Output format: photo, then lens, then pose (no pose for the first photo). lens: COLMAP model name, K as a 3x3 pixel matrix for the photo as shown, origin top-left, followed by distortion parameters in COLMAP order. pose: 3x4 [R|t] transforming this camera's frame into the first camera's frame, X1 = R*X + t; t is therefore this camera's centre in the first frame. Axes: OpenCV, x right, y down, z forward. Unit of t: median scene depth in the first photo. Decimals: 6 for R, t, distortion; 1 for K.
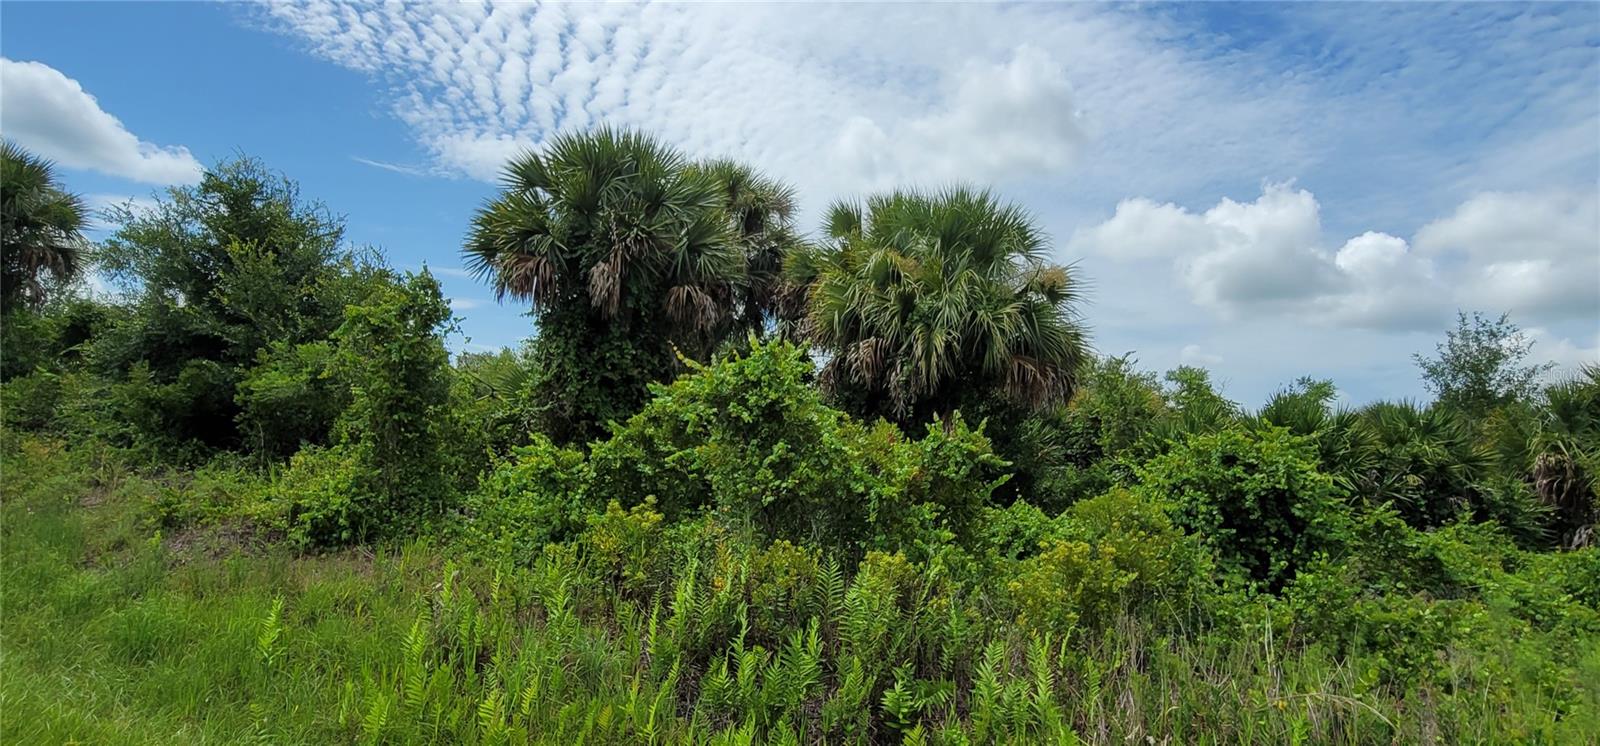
lens RADIAL K [[871.5, 0, 796.1], [0, 871.5, 379.5], [0, 0, 1]] dist [-0.003527, 0.001269]
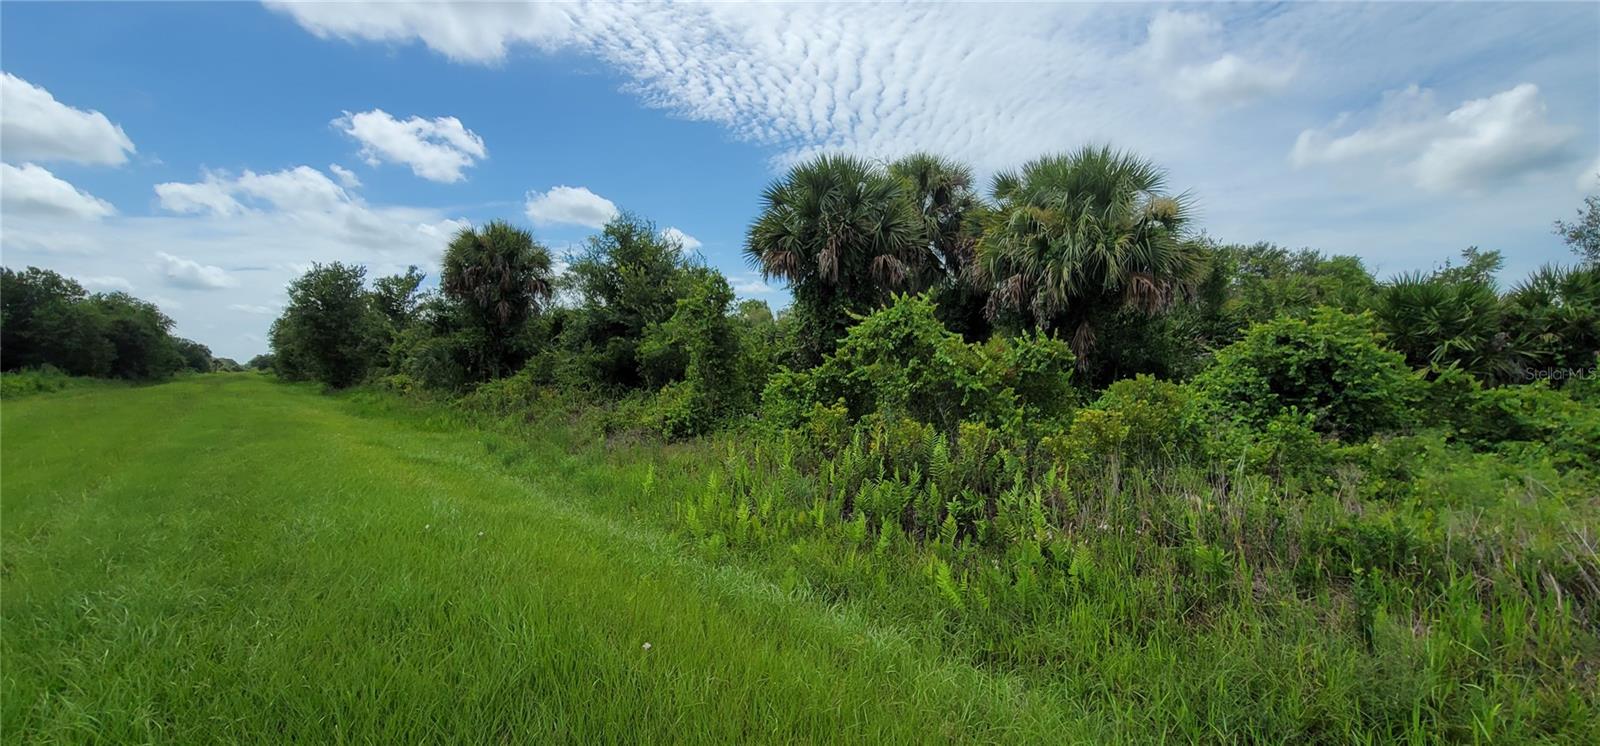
lens RADIAL K [[652.8, 0, 798.0], [0, 652.8, 378.6], [0, 0, 1]] dist [-0.003100, 0.000776]
pose [[0.933482, -0.076274, -0.350418, 0.115331], [0.111666, 0.990365, 0.081901, -0.007830], [0.340795, -0.115583, 0.933006, -0.106874]]
